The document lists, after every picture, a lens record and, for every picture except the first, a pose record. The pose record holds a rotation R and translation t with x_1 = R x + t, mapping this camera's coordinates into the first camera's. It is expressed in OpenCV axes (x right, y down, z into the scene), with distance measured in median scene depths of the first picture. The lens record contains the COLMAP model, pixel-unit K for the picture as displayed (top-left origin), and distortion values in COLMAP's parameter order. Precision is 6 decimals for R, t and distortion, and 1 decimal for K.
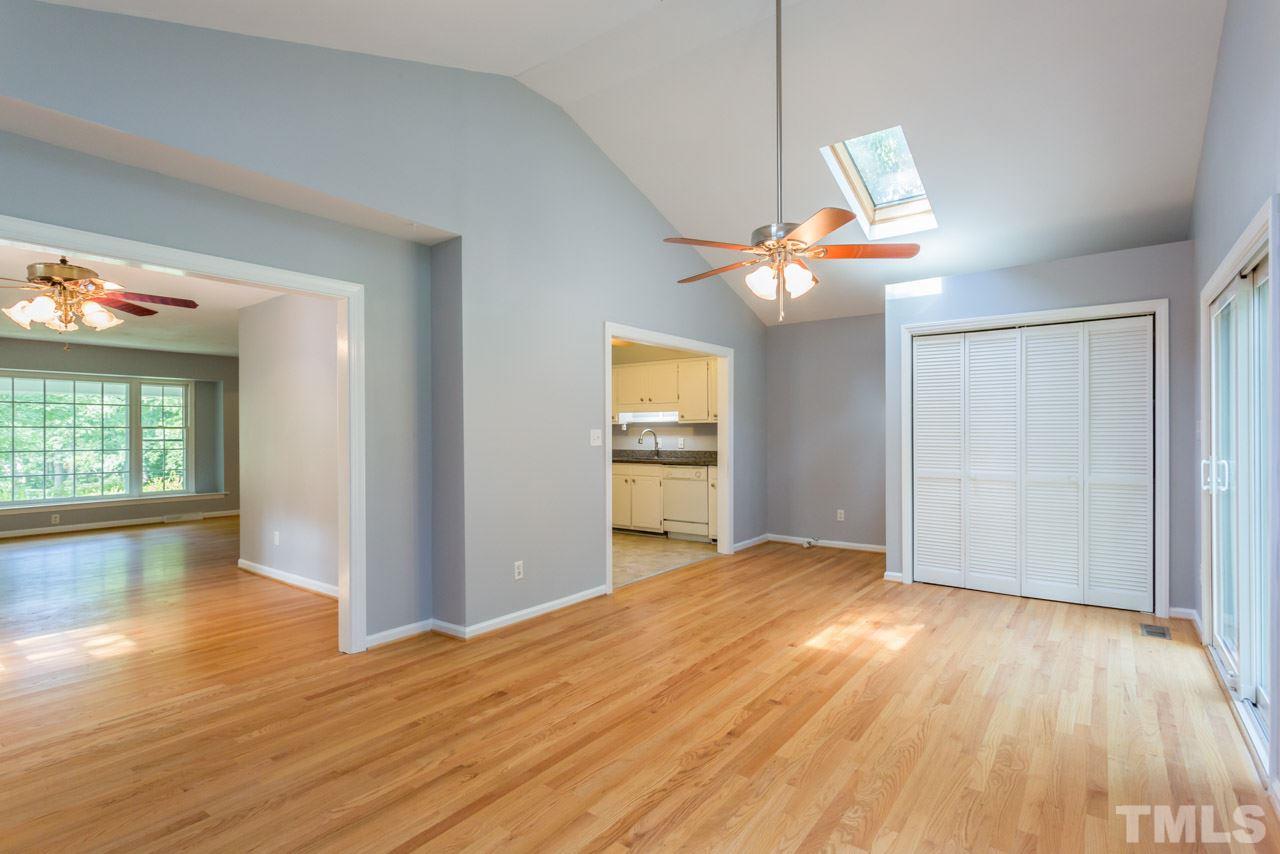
lens RADIAL K [[617.9, 0, 639.5], [0, 617.9, 438.3], [0, 0, 1]] dist [0.000710, 0.000329]
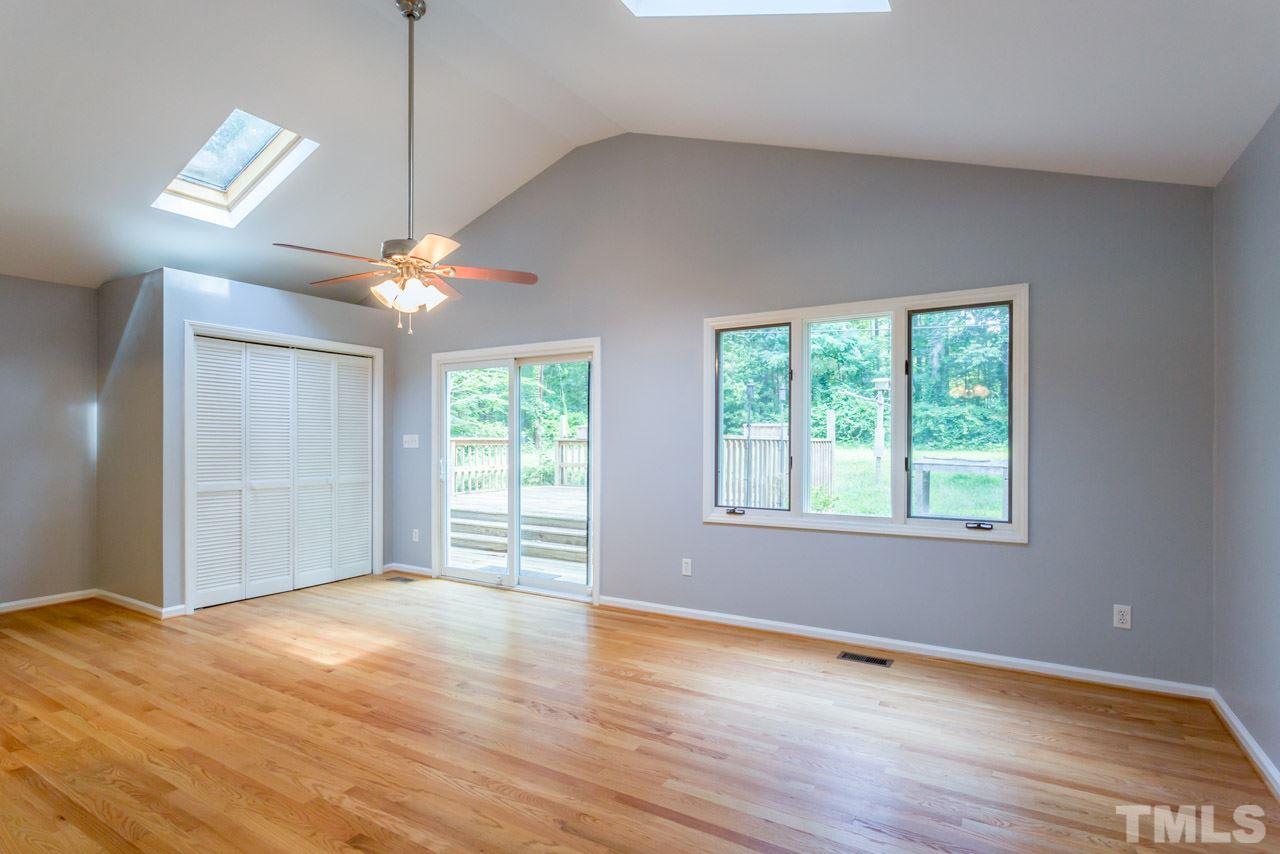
lens RADIAL K [[640.8, 0, 640.5], [0, 640.8, 431.8], [0, 0, 1]] dist [-0.000146, 0.000084]
pose [[-0.102160, 0.017672, 0.994611, -0.770144], [0.008295, 0.999823, -0.016912, -0.007075], [-0.994733, 0.006523, -0.102289, 0.624642]]
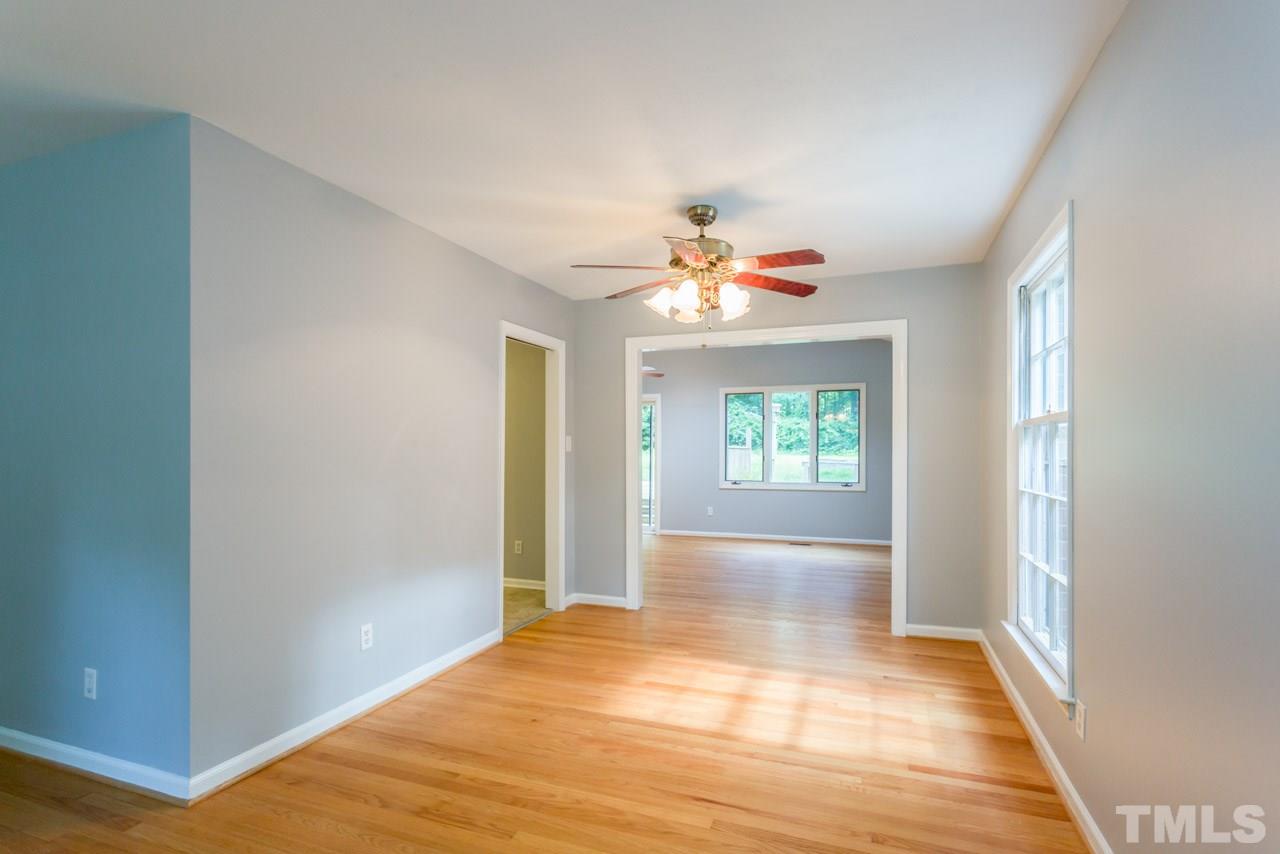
lens RADIAL K [[617.9, 0, 639.5], [0, 617.9, 438.3], [0, 0, 1]] dist [0.000710, 0.000329]
pose [[-0.281371, 0.018882, 0.959413, -1.698649], [0.009670, 0.999811, -0.016841, -0.011254], [-0.959550, 0.004539, -0.281501, 1.297196]]
